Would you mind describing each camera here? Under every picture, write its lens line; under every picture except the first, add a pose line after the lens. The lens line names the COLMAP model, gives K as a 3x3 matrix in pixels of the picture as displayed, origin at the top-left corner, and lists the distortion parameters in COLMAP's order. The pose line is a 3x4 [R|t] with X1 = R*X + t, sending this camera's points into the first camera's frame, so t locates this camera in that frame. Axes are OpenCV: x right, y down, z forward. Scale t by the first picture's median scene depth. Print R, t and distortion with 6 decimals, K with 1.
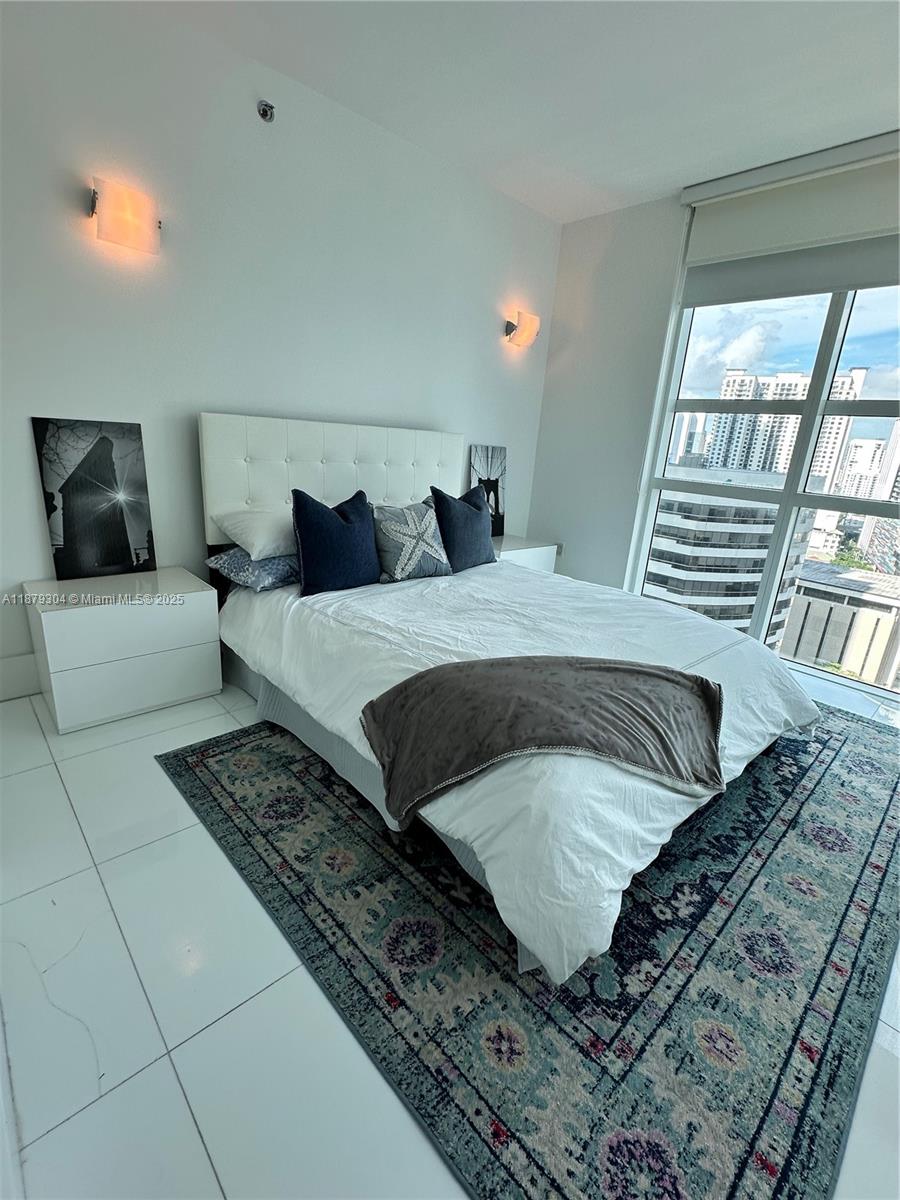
lens RADIAL K [[540.8, 0, 448.7], [0, 540.8, 599.3], [0, 0, 1]] dist [-0.002834, 0.001205]
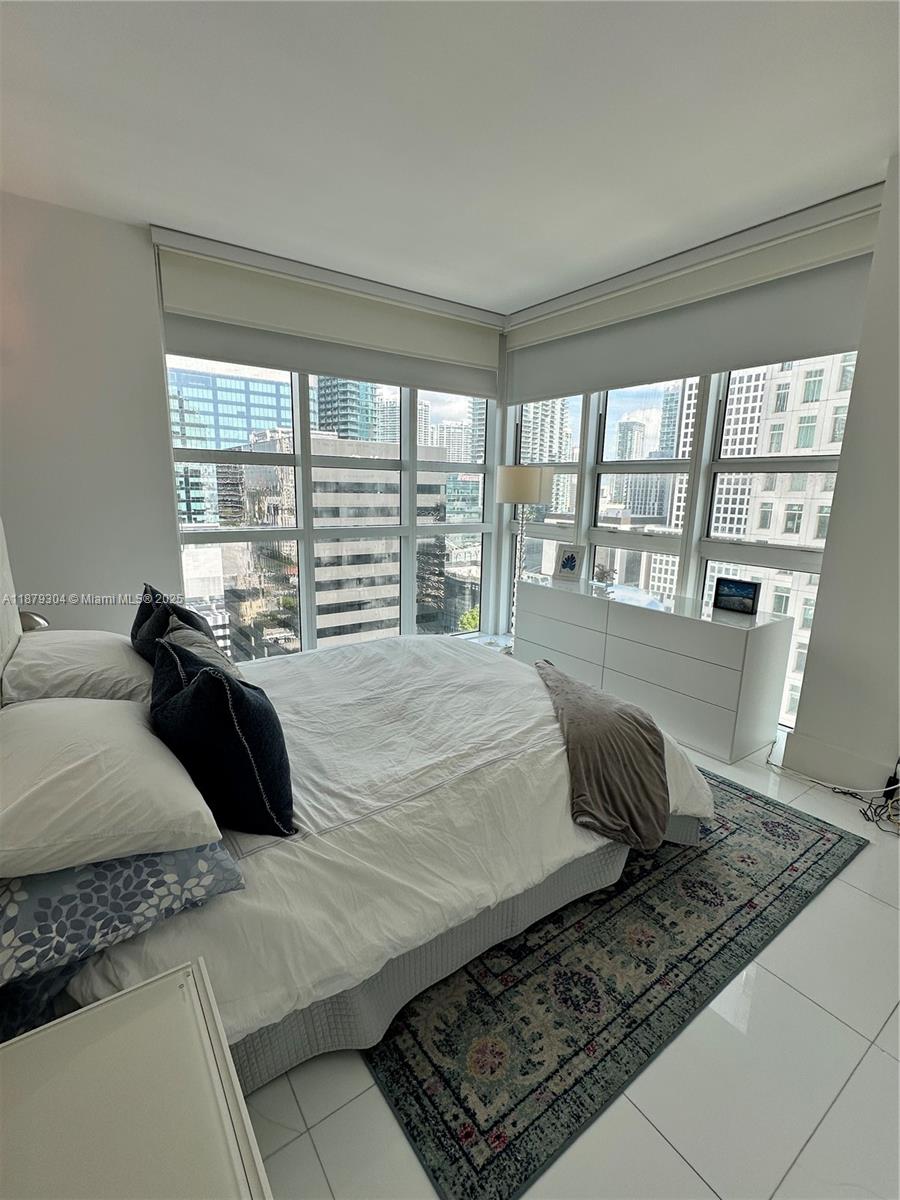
lens RADIAL K [[540.8, 0, 447.2], [0, 540.8, 599.2], [0, 0, 1]] dist [-0.002834, 0.001205]
pose [[0.139494, -0.267975, 0.953274, -0.860288], [0.278488, 0.934447, 0.221931, -0.375913], [-0.950256, 0.234517, 0.204977, 0.783328]]
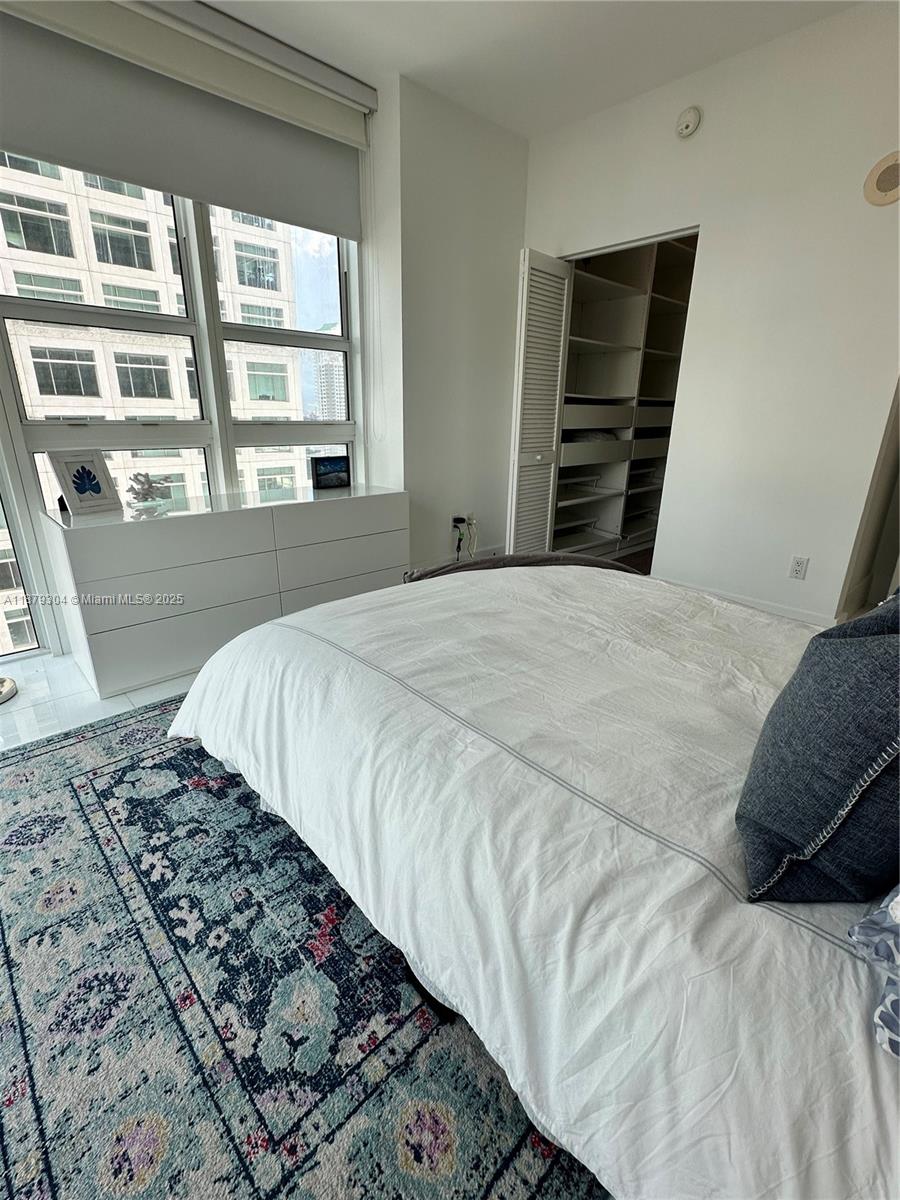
lens RADIAL K [[540.8, 0, 447.8], [0, 540.8, 599.1], [0, 0, 1]] dist [-0.002834, 0.001205]
pose [[-0.996250, -0.083154, -0.023916, 0.371048], [-0.081311, 0.805240, 0.587348, -0.471619], [-0.029582, 0.587090, -0.808981, 1.785302]]
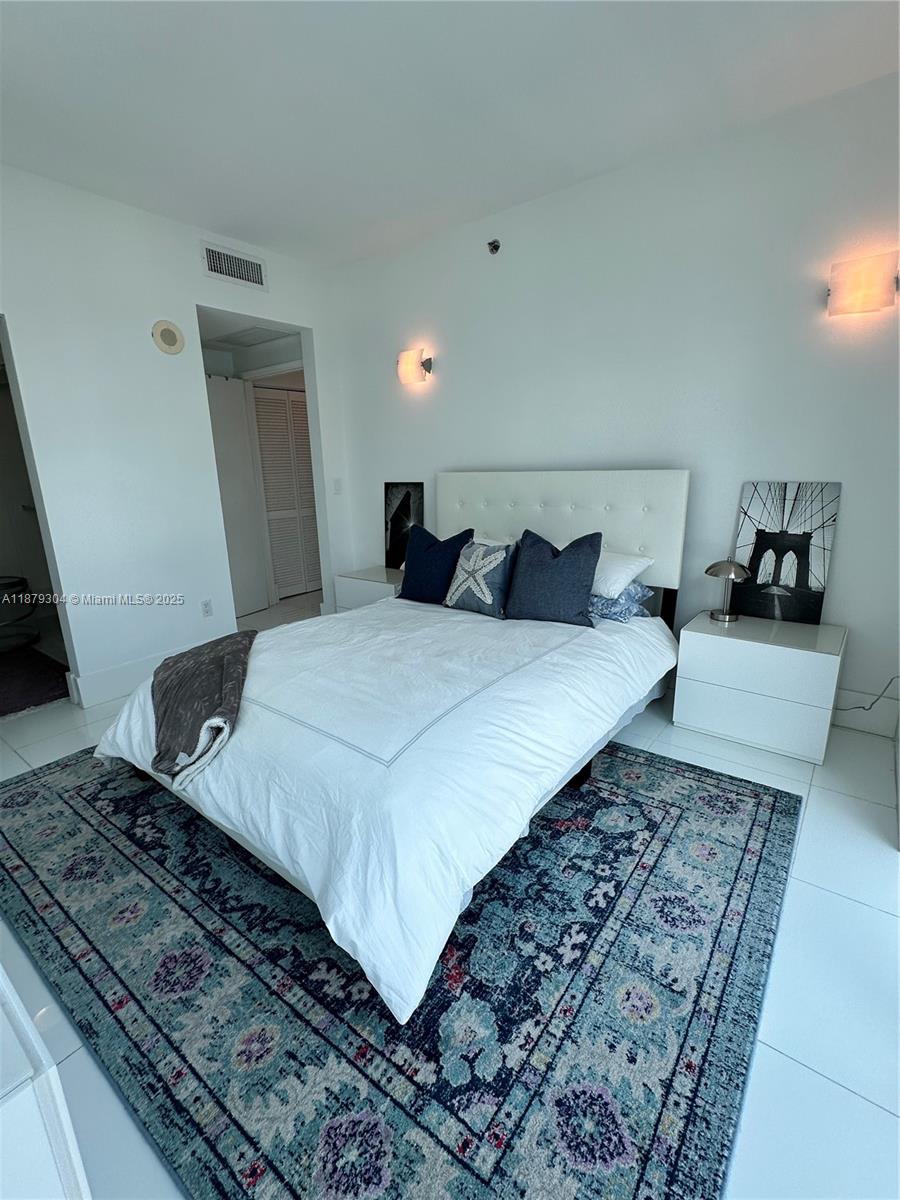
lens RADIAL K [[540.8, 0, 448.9], [0, 540.8, 599.2], [0, 0, 1]] dist [-0.002834, 0.001205]
pose [[0.153528, 0.167357, -0.973869, 1.328381], [-0.248685, 0.960376, 0.125833, -0.253161], [0.956339, 0.222868, 0.189063, 1.017638]]
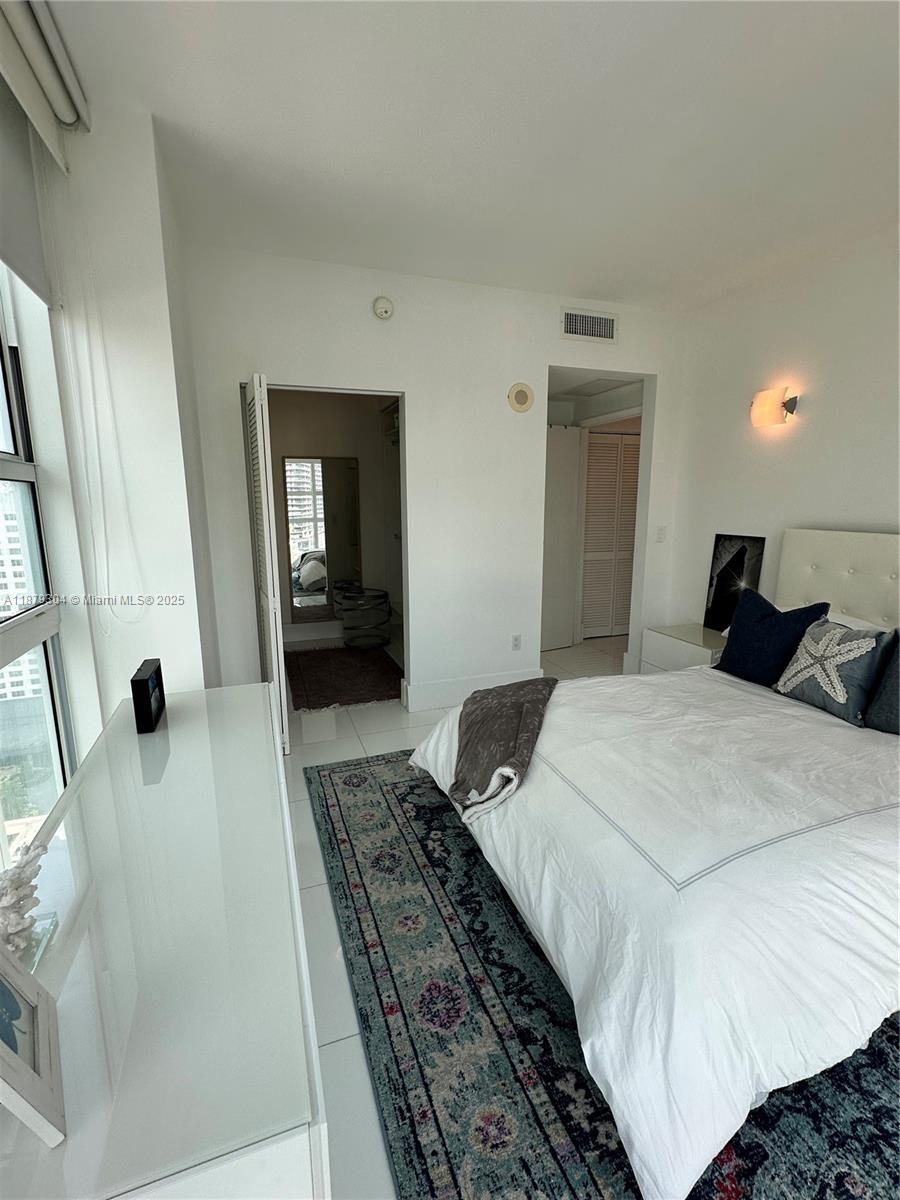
lens RADIAL K [[540.8, 0, 450.0], [0, 540.8, 598.8], [0, 0, 1]] dist [-0.002834, 0.001205]
pose [[-0.397125, 0.096417, -0.912686, 1.290739], [-0.289826, 0.930401, 0.224397, -0.305392], [0.870800, 0.353634, -0.341542, 0.990257]]
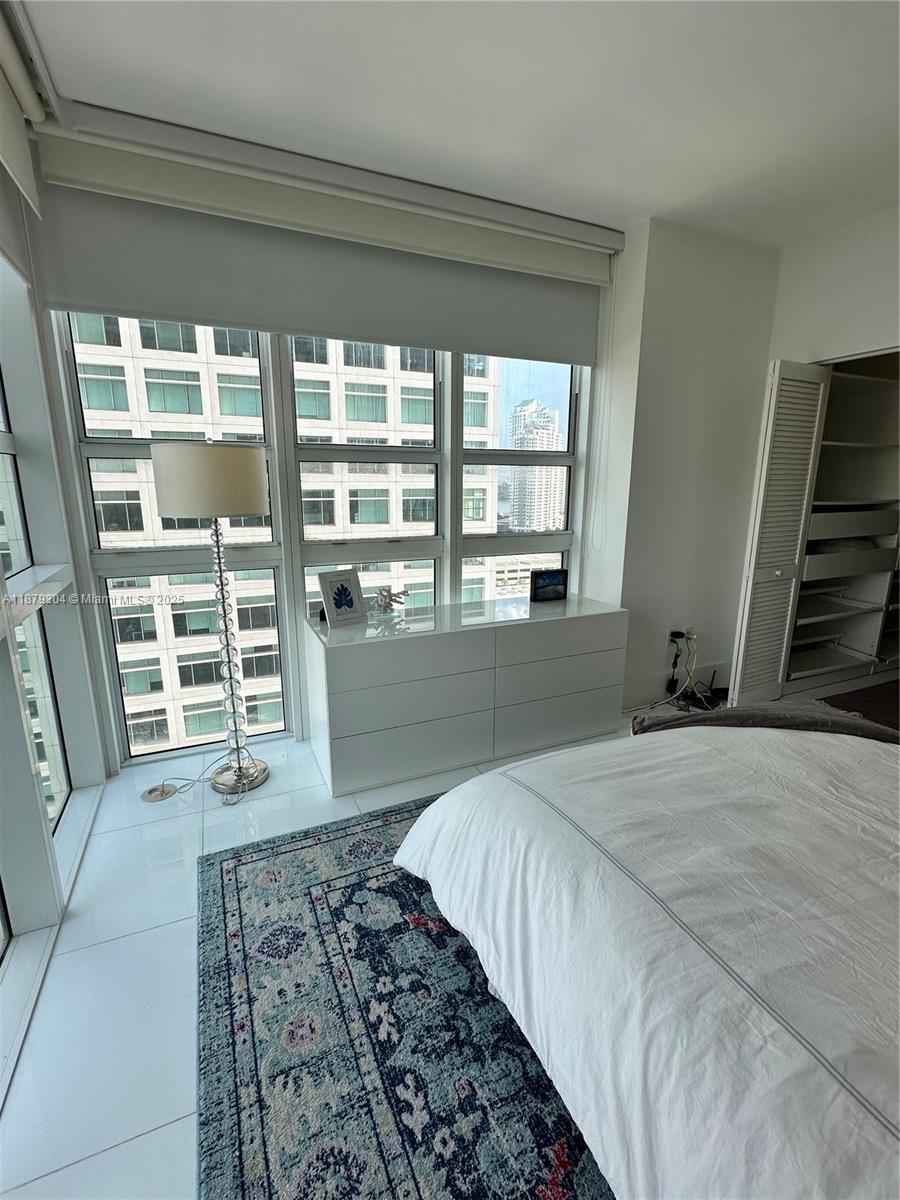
lens RADIAL K [[540.8, 0, 449.9], [0, 540.8, 599.3], [0, 0, 1]] dist [-0.002834, 0.001205]
pose [[-0.941561, -0.145231, 0.303926, 0.485942], [0.027306, 0.866401, 0.498602, -0.580047], [-0.335734, 0.477763, -0.811804, 1.713738]]
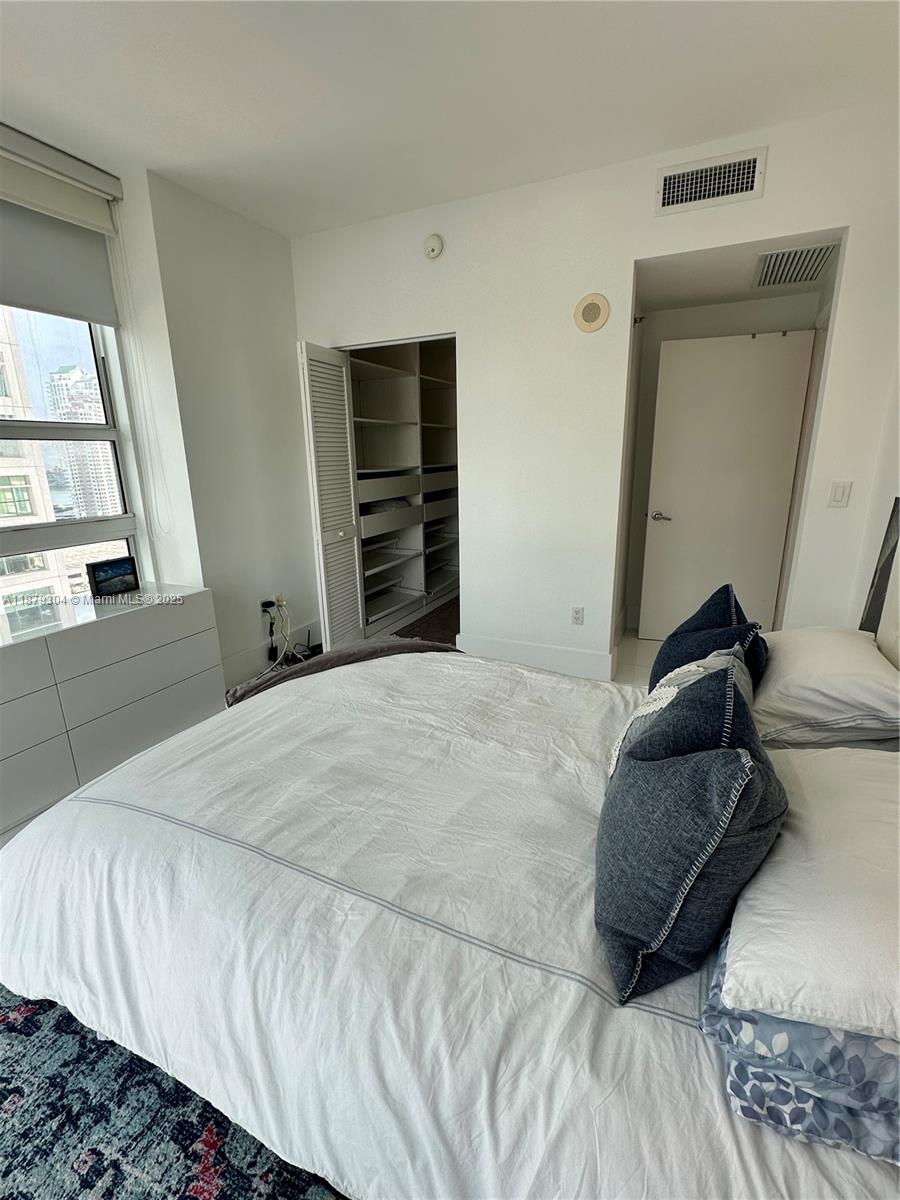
lens RADIAL K [[540.8, 0, 447.1], [0, 540.8, 600.2], [0, 0, 1]] dist [-0.002834, 0.001205]
pose [[-0.929290, 0.044312, -0.366683, 0.415097], [-0.151186, 0.860161, 0.487099, -0.575473], [0.336991, 0.508093, -0.792640, 1.735232]]
